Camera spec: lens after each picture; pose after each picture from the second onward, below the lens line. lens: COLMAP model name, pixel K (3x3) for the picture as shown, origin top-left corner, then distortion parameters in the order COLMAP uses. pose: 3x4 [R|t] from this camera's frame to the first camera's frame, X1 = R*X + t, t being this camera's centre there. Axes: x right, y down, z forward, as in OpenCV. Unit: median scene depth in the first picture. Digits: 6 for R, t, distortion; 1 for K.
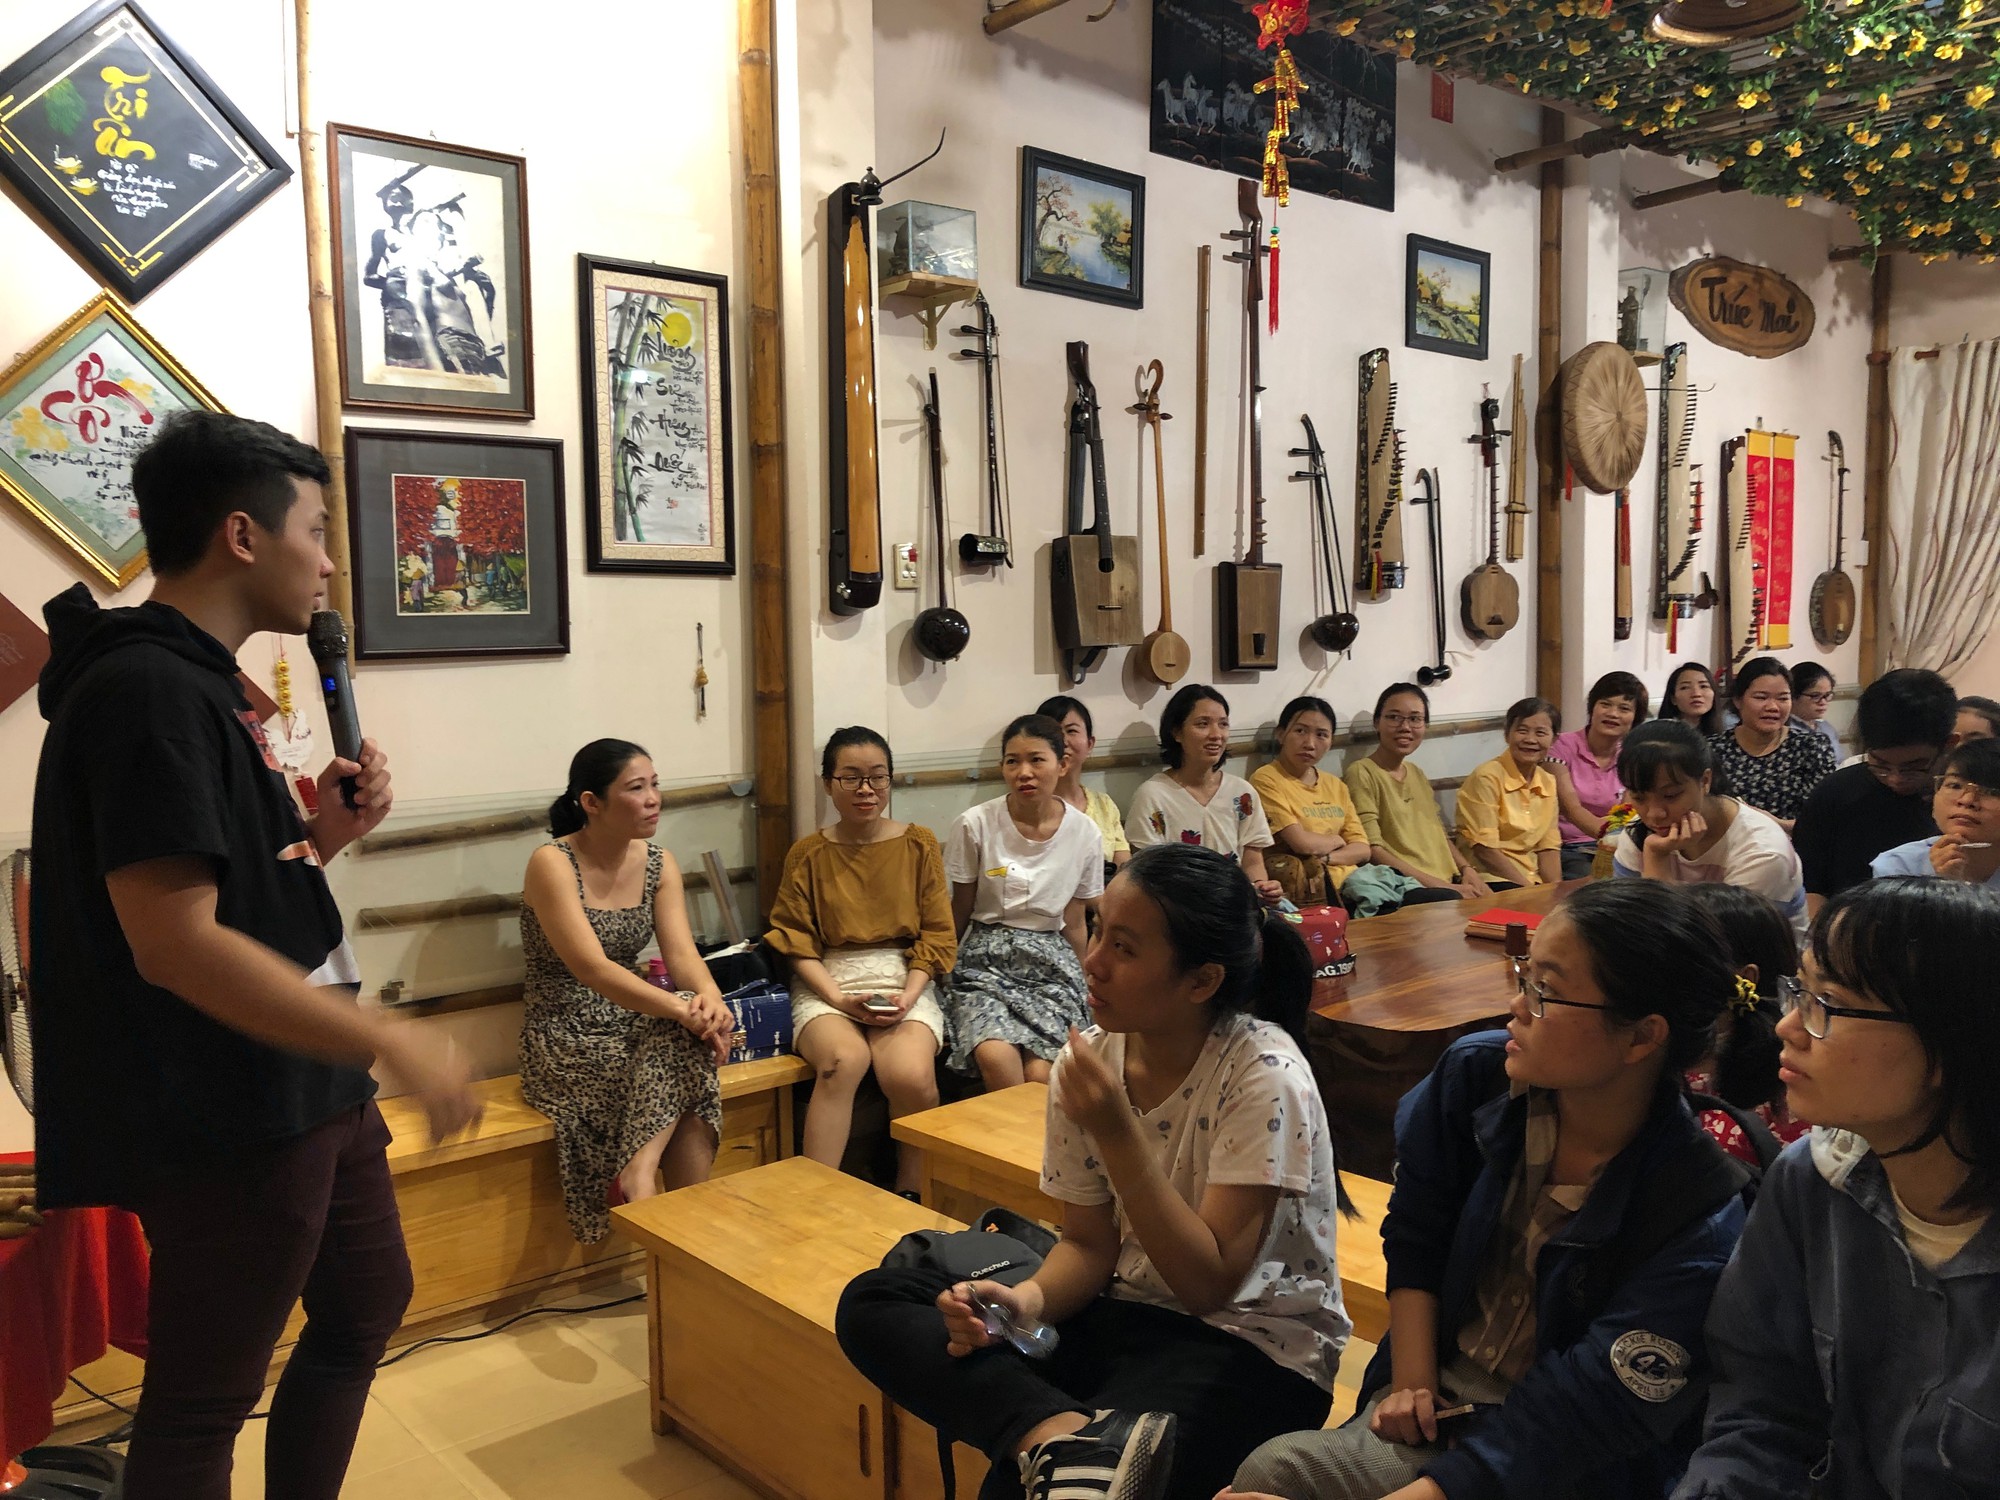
lens RADIAL K [[1641.3, 0, 994.7], [0, 1641.3, 745.8], [0, 0, 1]] dist [0.031597, -0.032634]
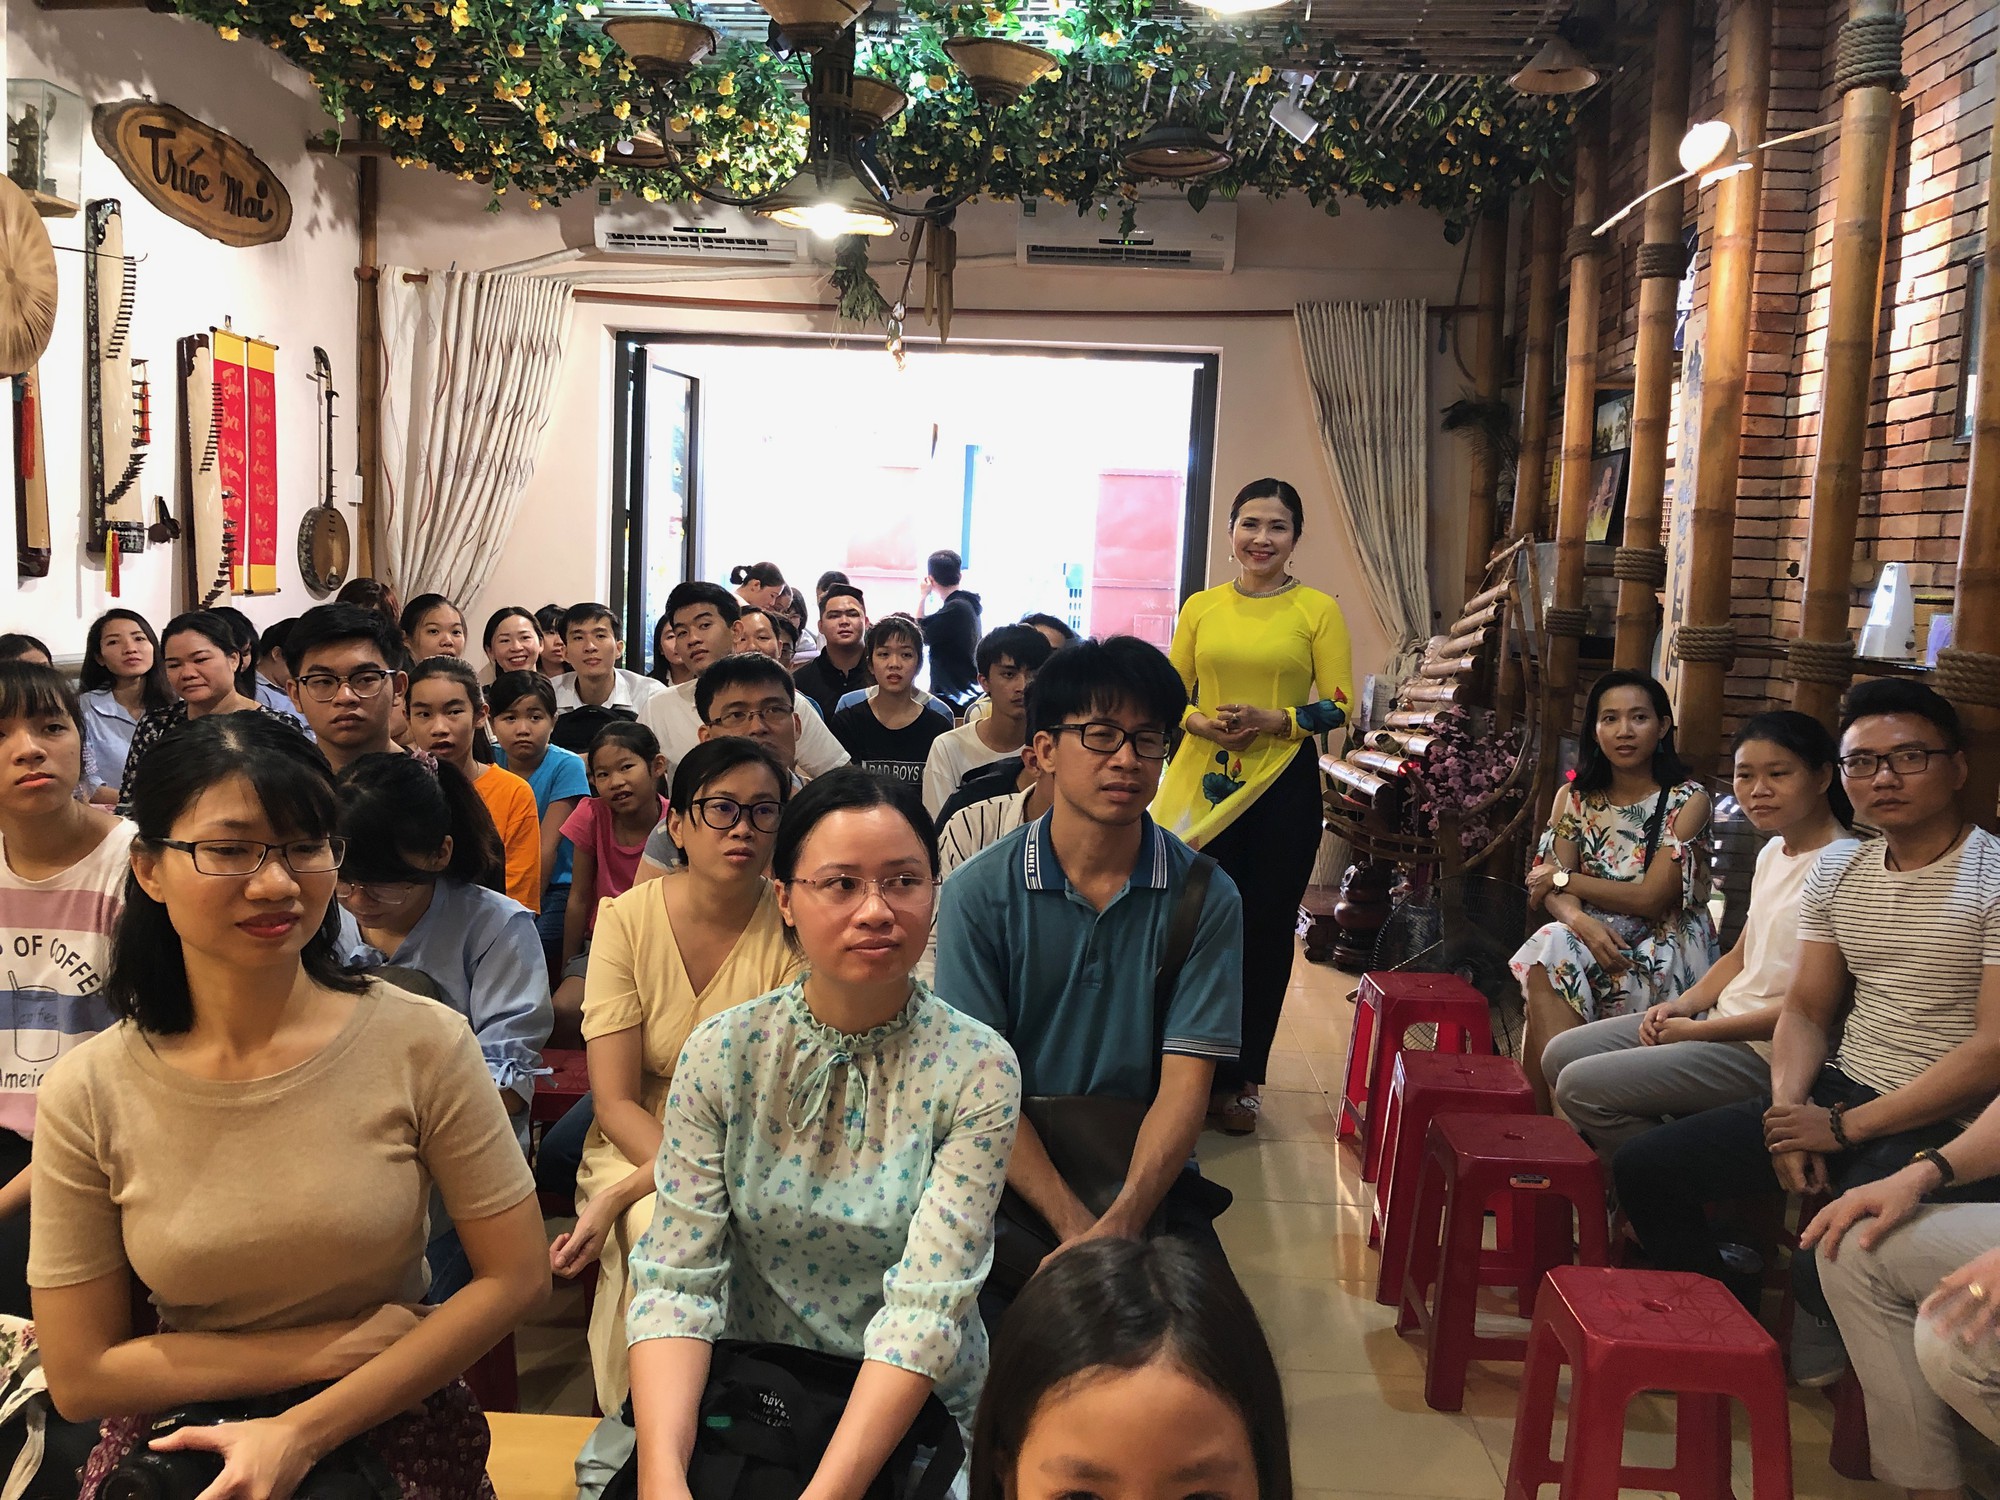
lens RADIAL K [[1641.3, 0, 1000.6], [0, 1641.3, 741.5], [0, 0, 1]] dist [0.031597, -0.032634]
pose [[0.677221, -0.036673, 0.734865, 0.108625], [0.007941, 0.999063, 0.042539, -0.016258], [-0.735737, -0.022973, 0.676878, 0.143543]]
